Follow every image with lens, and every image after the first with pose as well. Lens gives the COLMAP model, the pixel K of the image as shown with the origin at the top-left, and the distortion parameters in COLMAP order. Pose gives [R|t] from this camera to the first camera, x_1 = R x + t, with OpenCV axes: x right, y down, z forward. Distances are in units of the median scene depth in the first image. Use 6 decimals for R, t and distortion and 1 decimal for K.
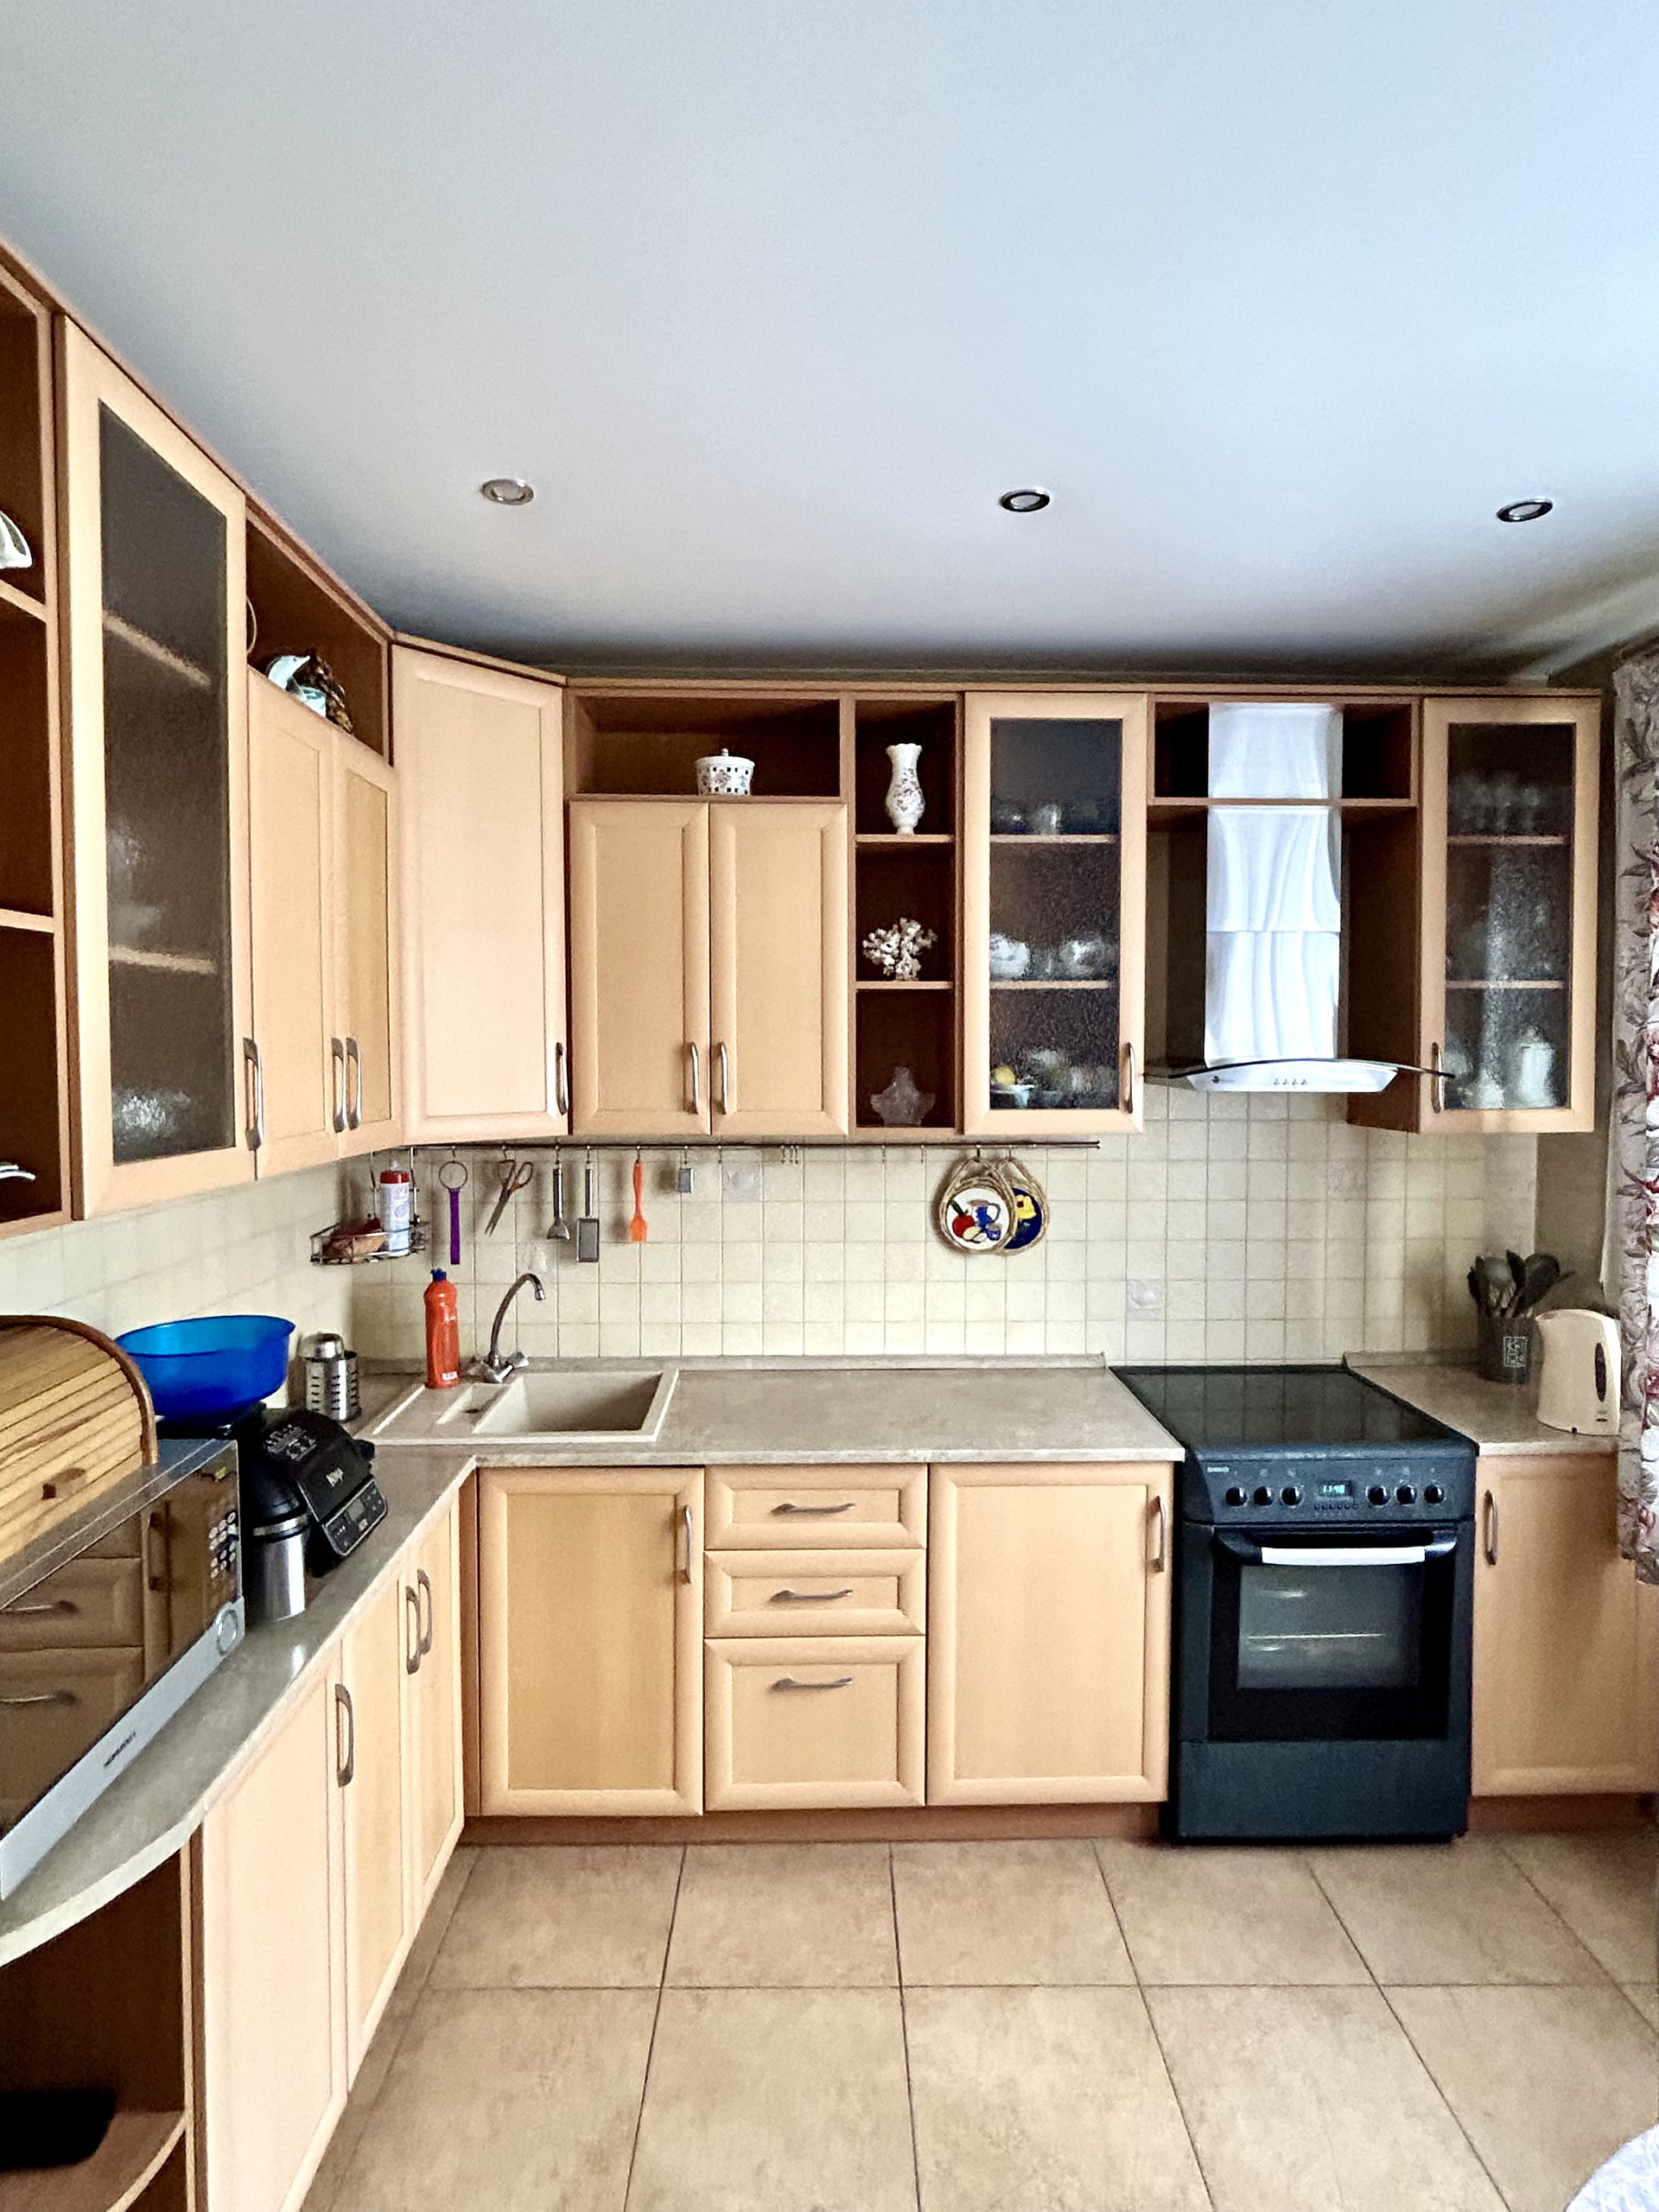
lens RADIAL K [[1165.6, 0, 828.4], [0, 1165.6, 1101.2], [0, 0, 1]] dist [-0.005630, -0.000566]
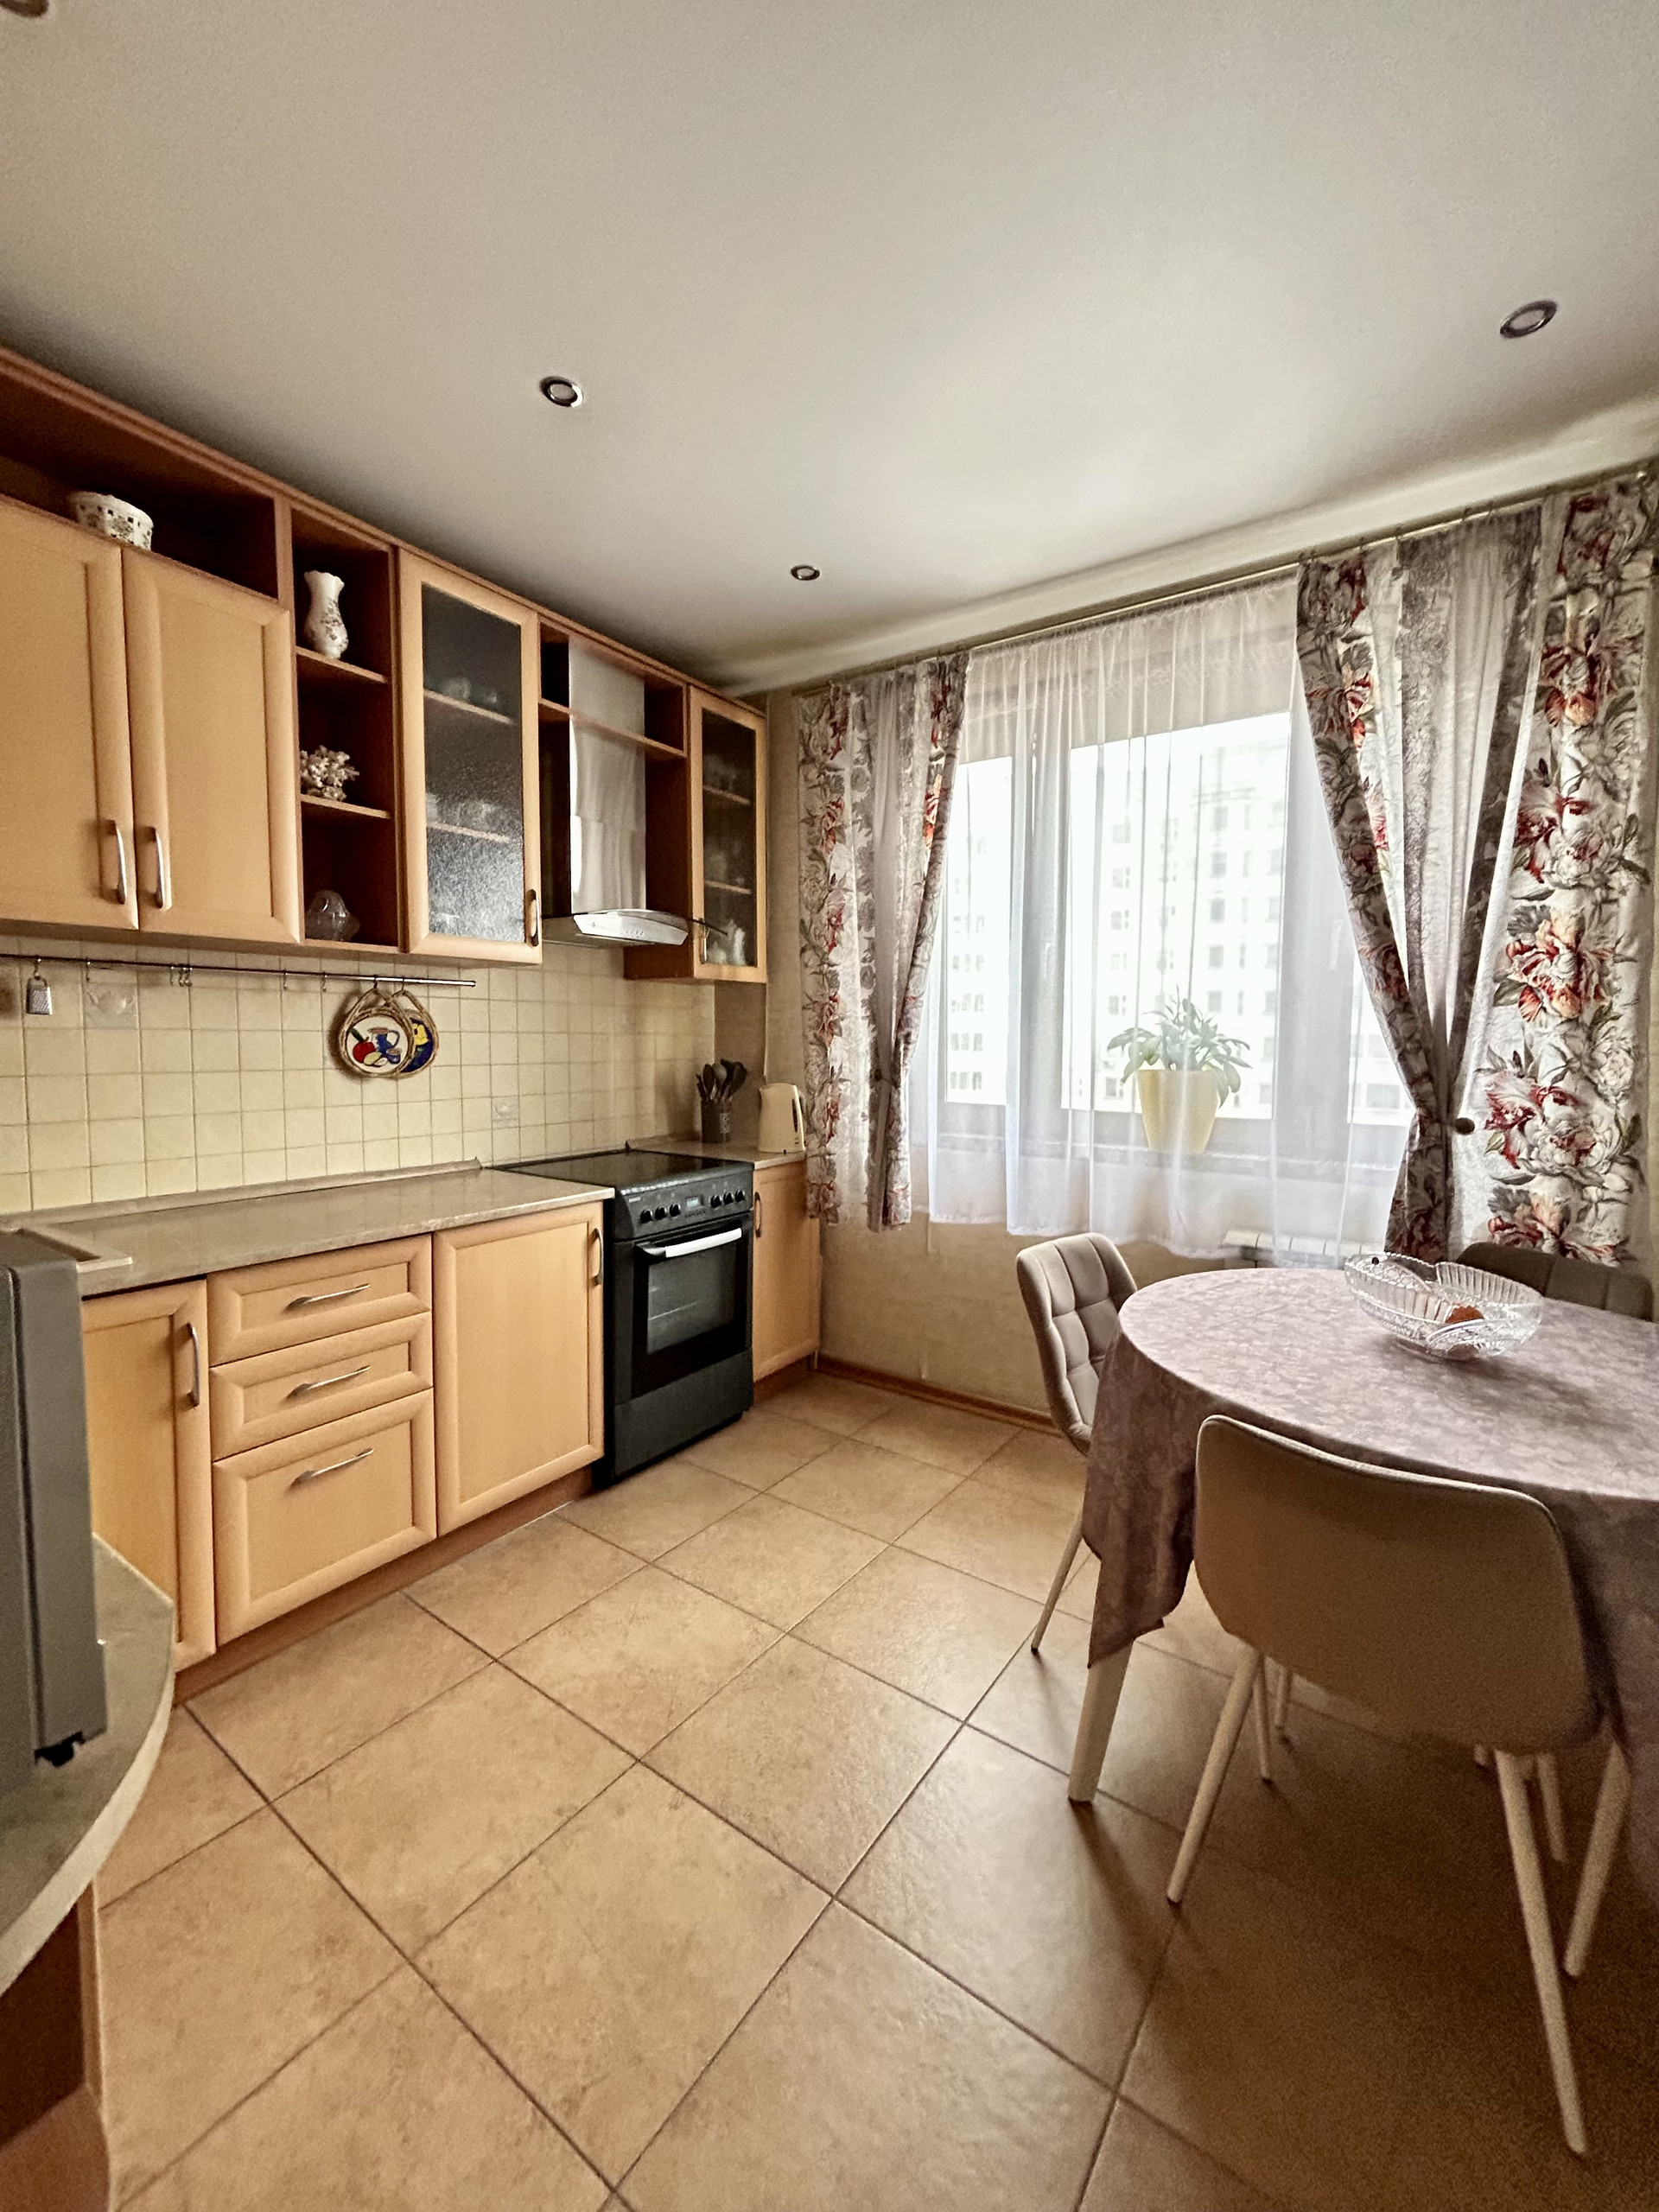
lens RADIAL K [[889.0, 0, 827.3], [0, 889.0, 1096.9], [0, 0, 1]] dist [-0.008869, -0.000213]
pose [[0.592790, -0.052149, 0.803667, -0.340368], [0.029412, 0.998637, 0.043106, 0.143421], [-0.804820, -0.001915, 0.593516, 0.174775]]
